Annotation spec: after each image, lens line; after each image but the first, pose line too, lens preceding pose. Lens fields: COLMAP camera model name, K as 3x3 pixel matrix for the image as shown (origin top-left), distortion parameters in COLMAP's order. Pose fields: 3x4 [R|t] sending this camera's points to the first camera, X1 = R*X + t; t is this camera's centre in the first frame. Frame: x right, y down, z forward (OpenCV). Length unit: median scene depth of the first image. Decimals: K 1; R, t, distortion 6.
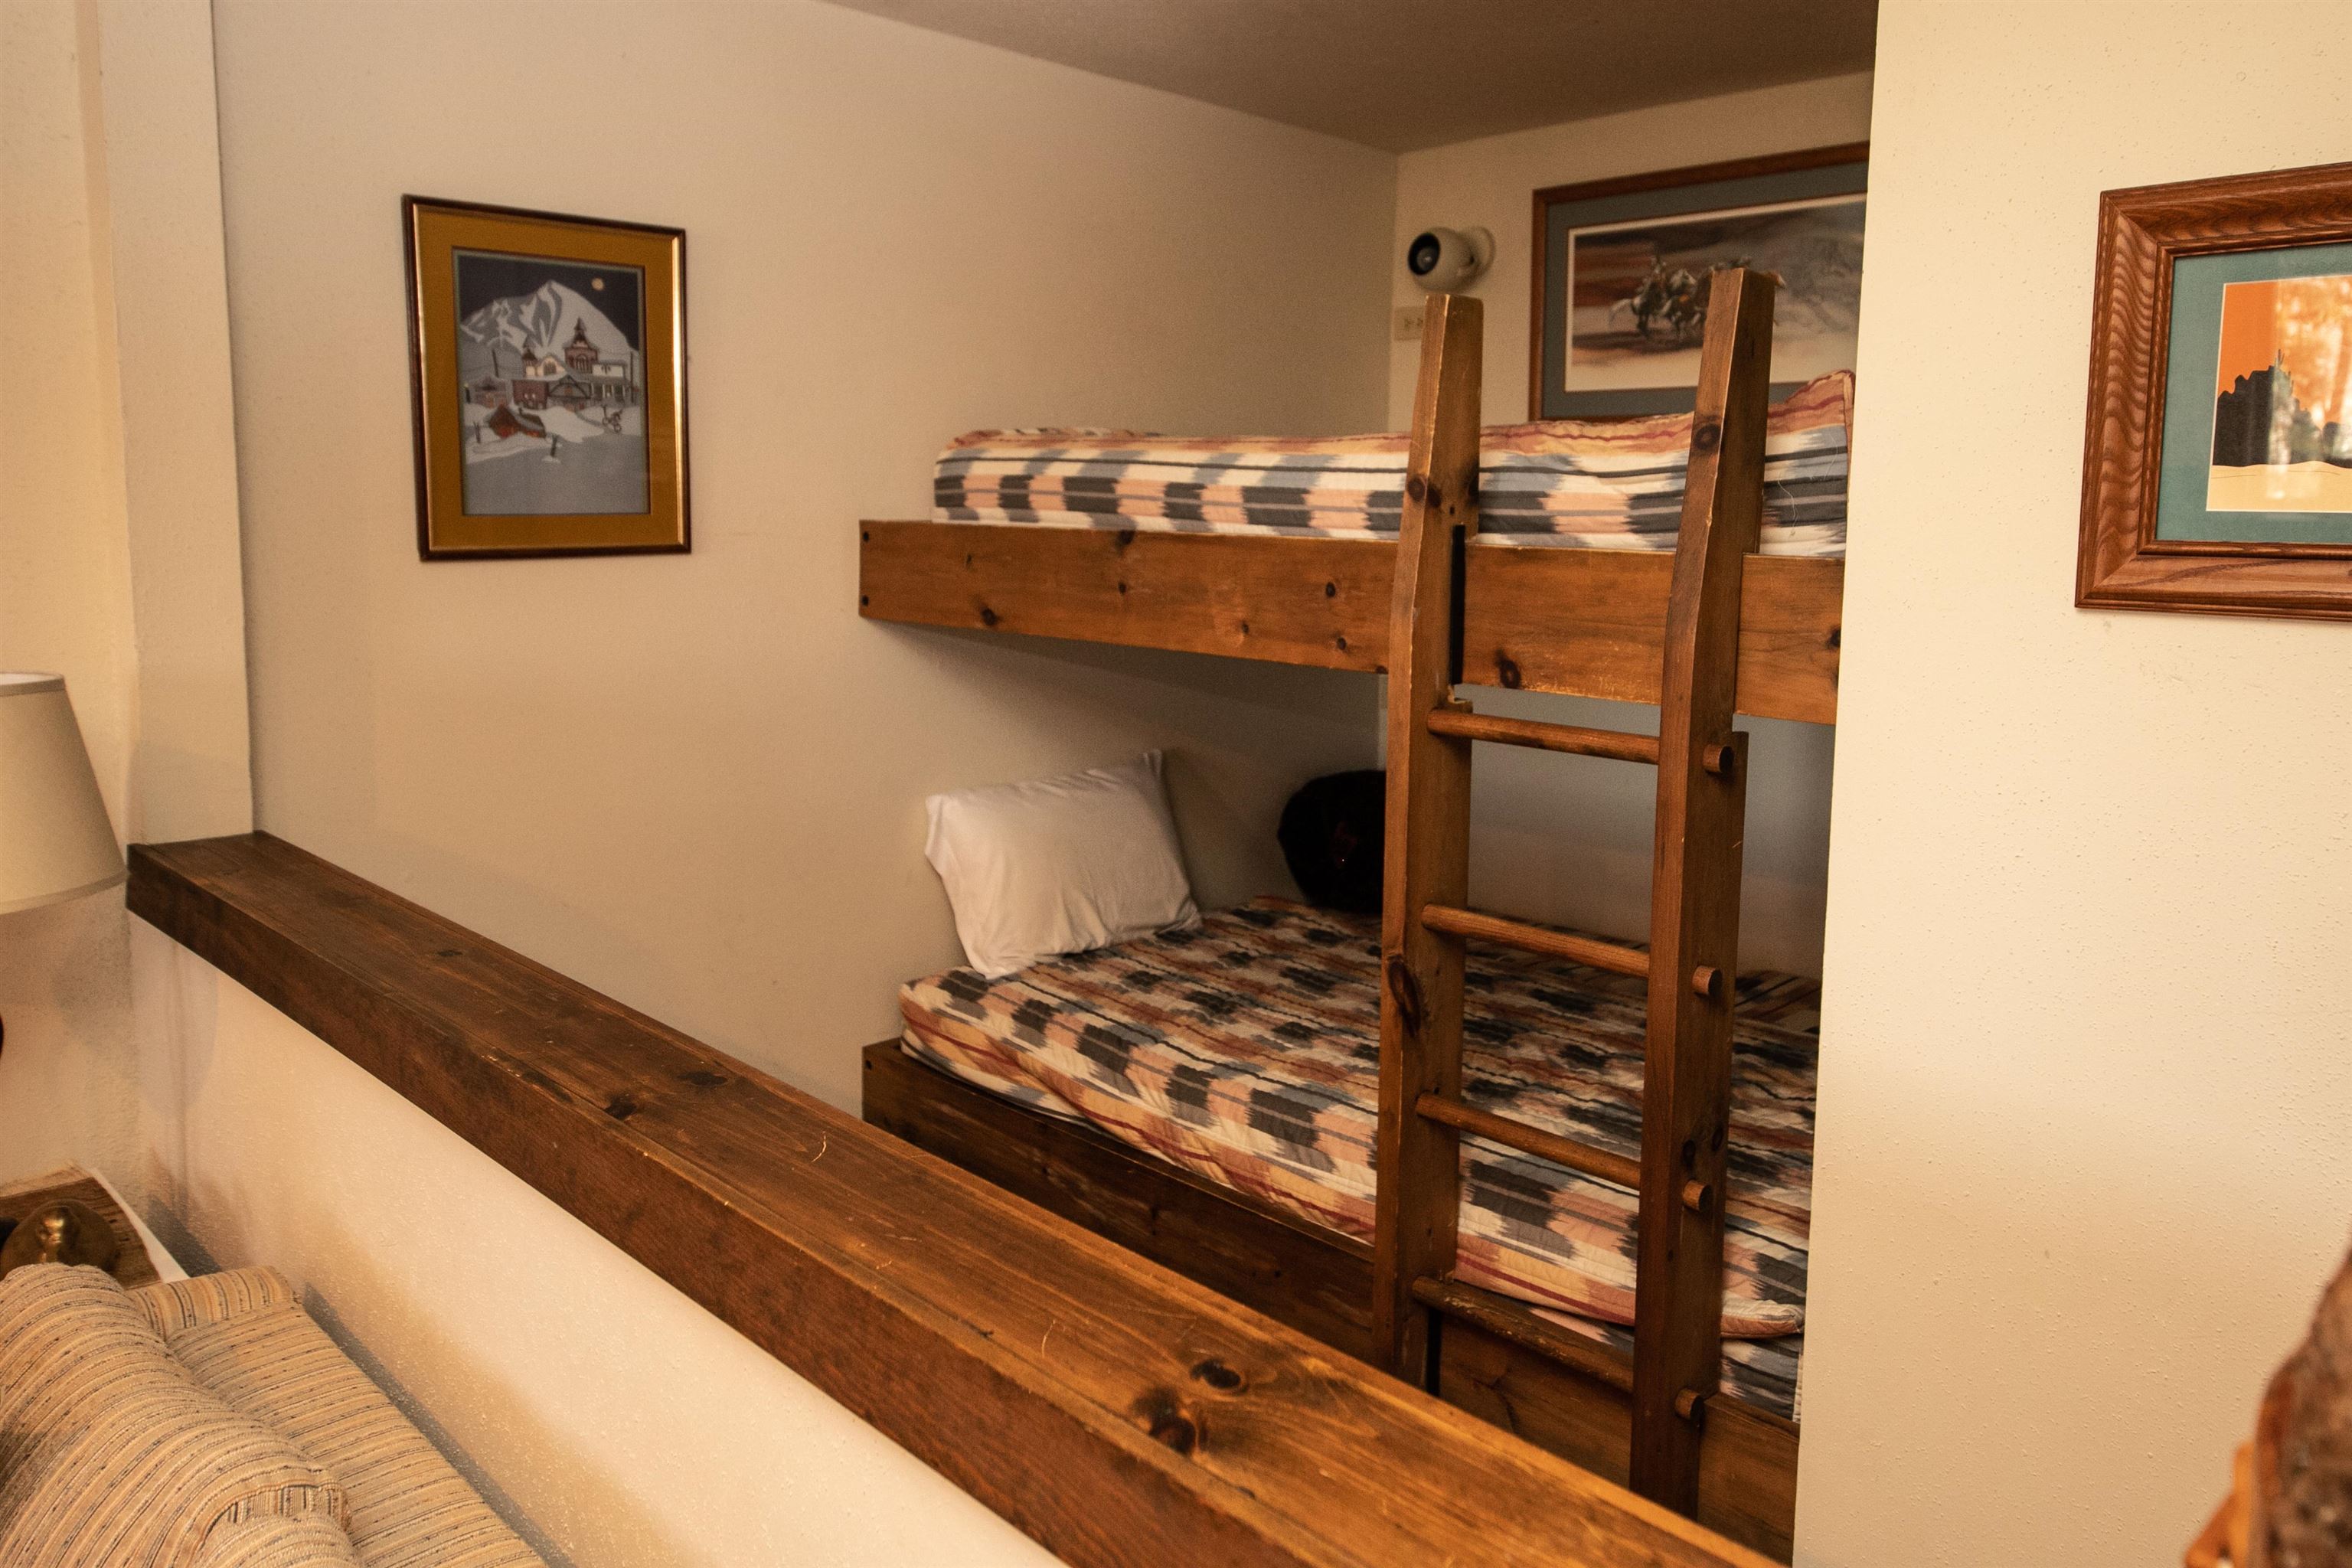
lens RADIAL K [[1620.3, 0, 1146.6], [0, 1620.3, 746.4], [0, 0, 1]] dist [0.016087, -0.004793]
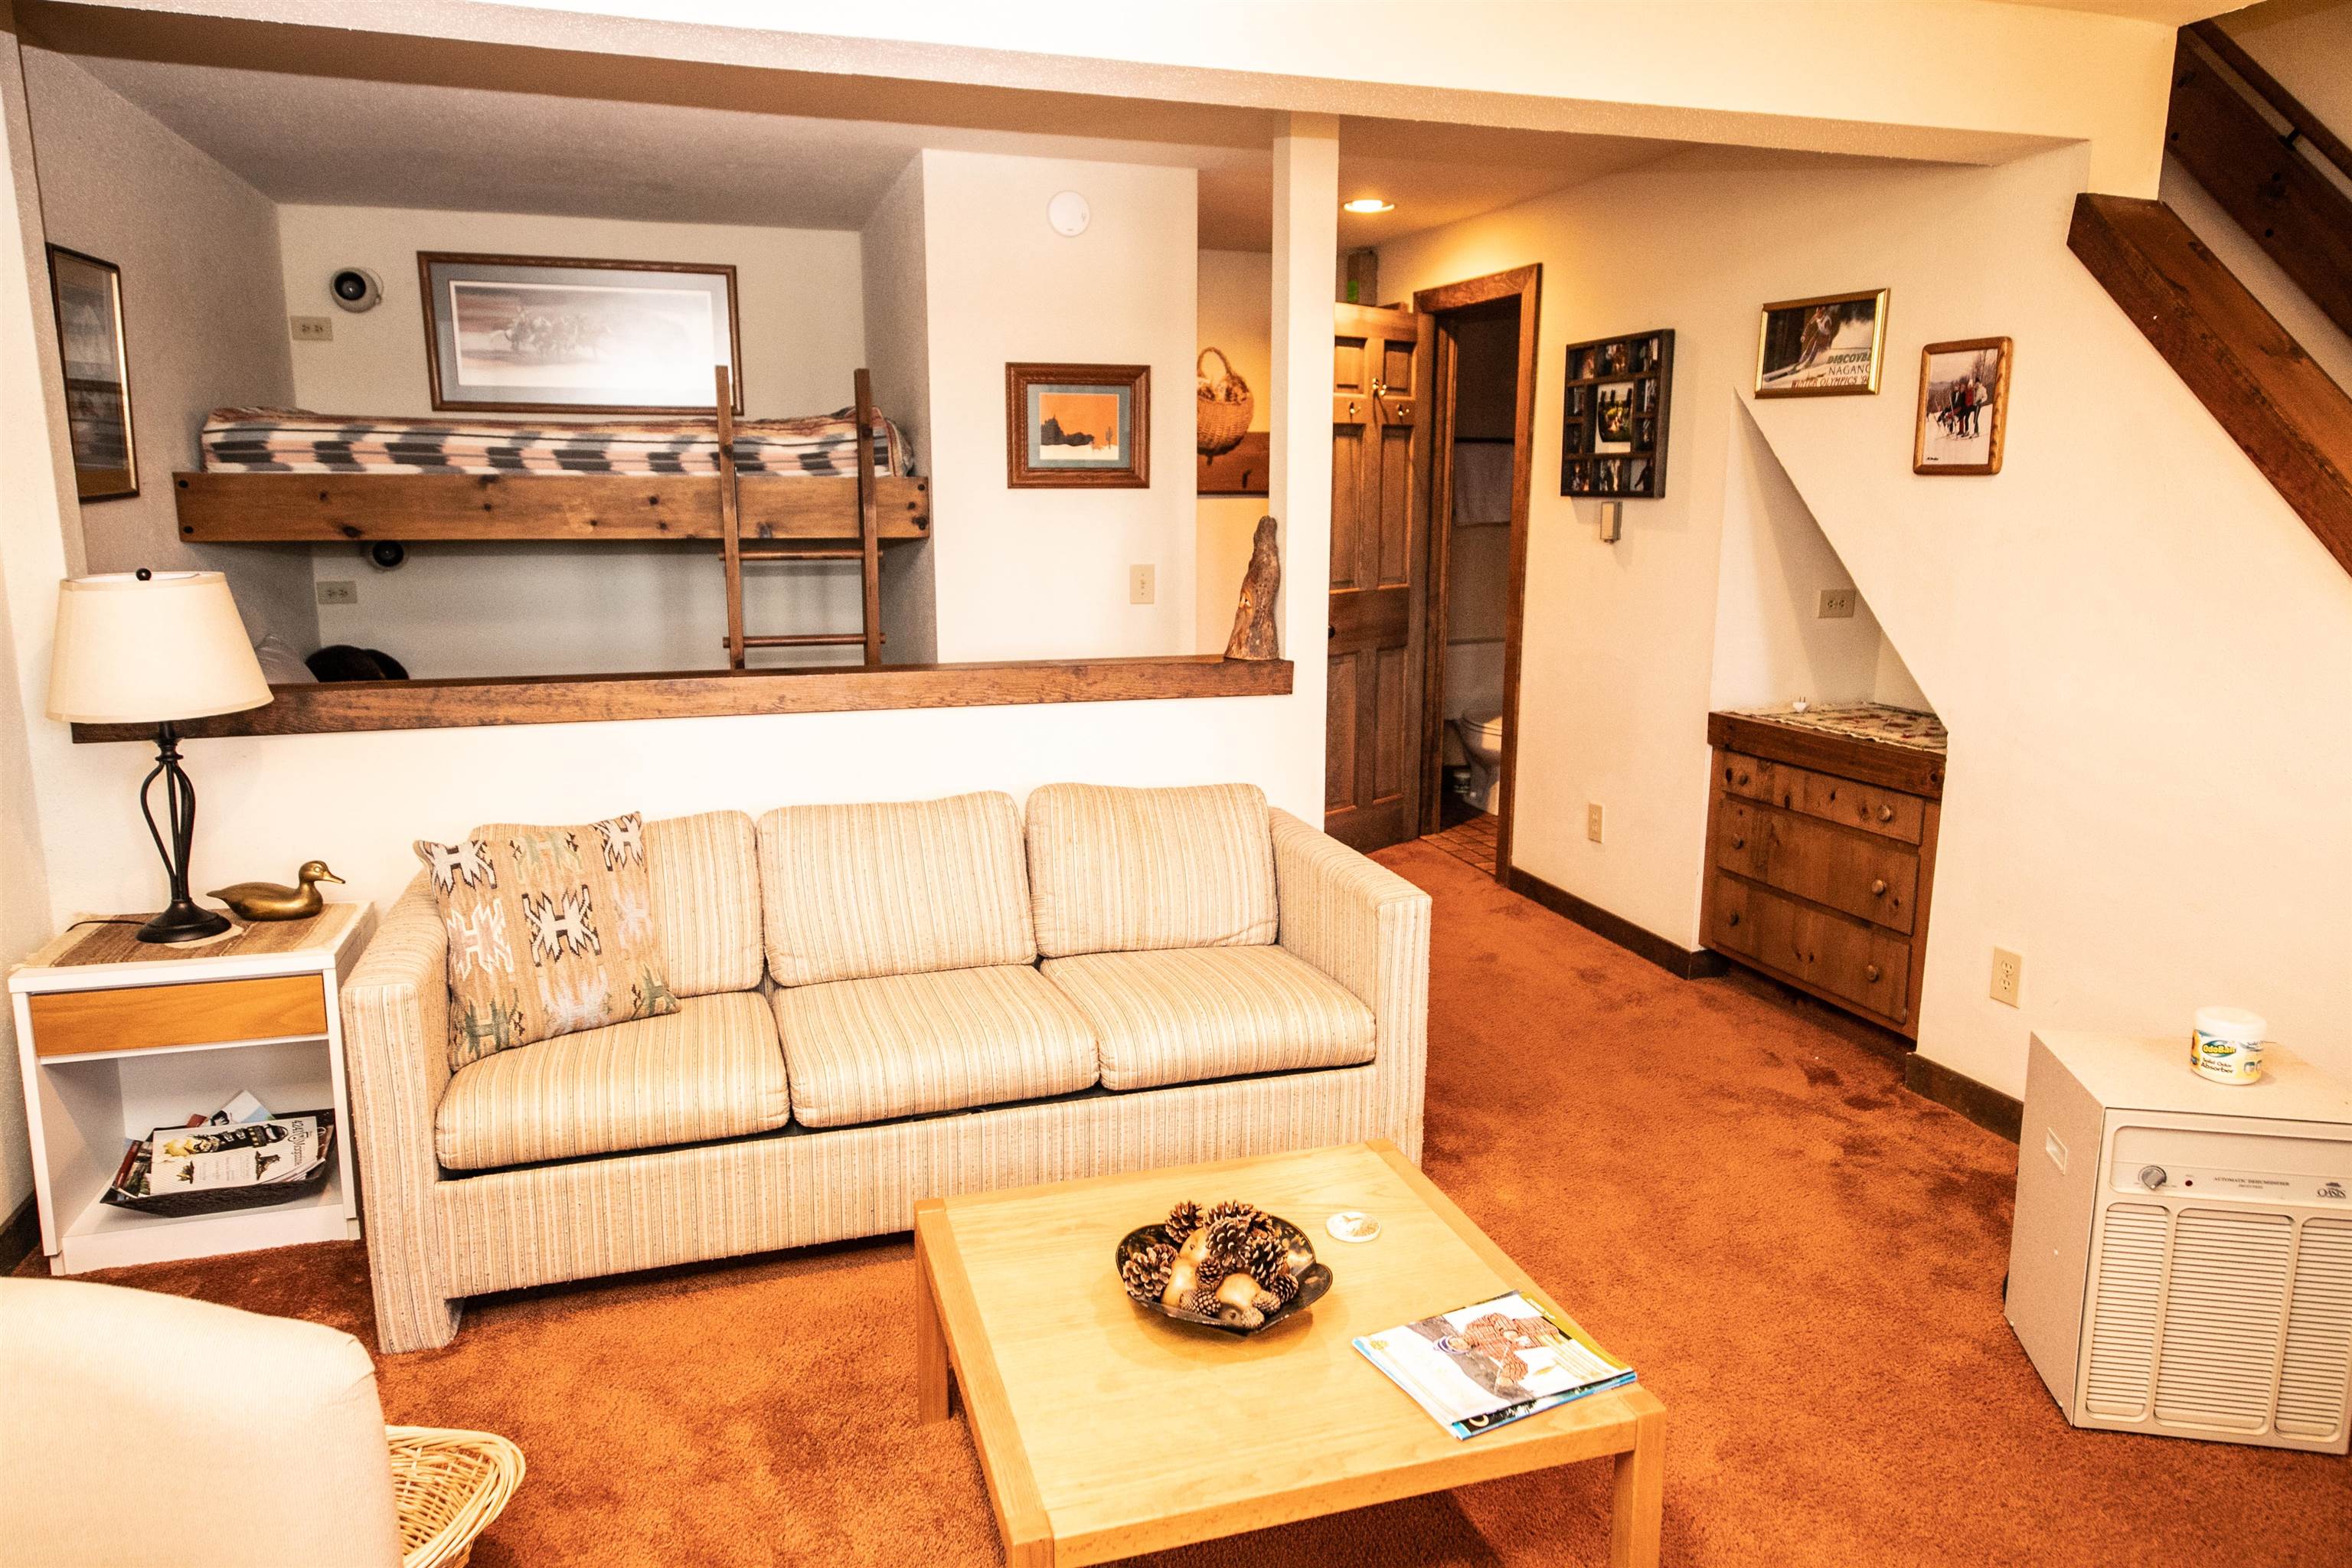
lens RADIAL K [[1536.4, 0, 1182.2], [0, 1536.4, 772.6], [0, 0, 1]] dist [0.019323, -0.005381]
pose [[0.455220, -0.187358, 0.870443, -1.103223], [0.137440, 0.980679, 0.139209, 0.052026], [-0.879708, 0.056263, 0.472175, -0.415422]]
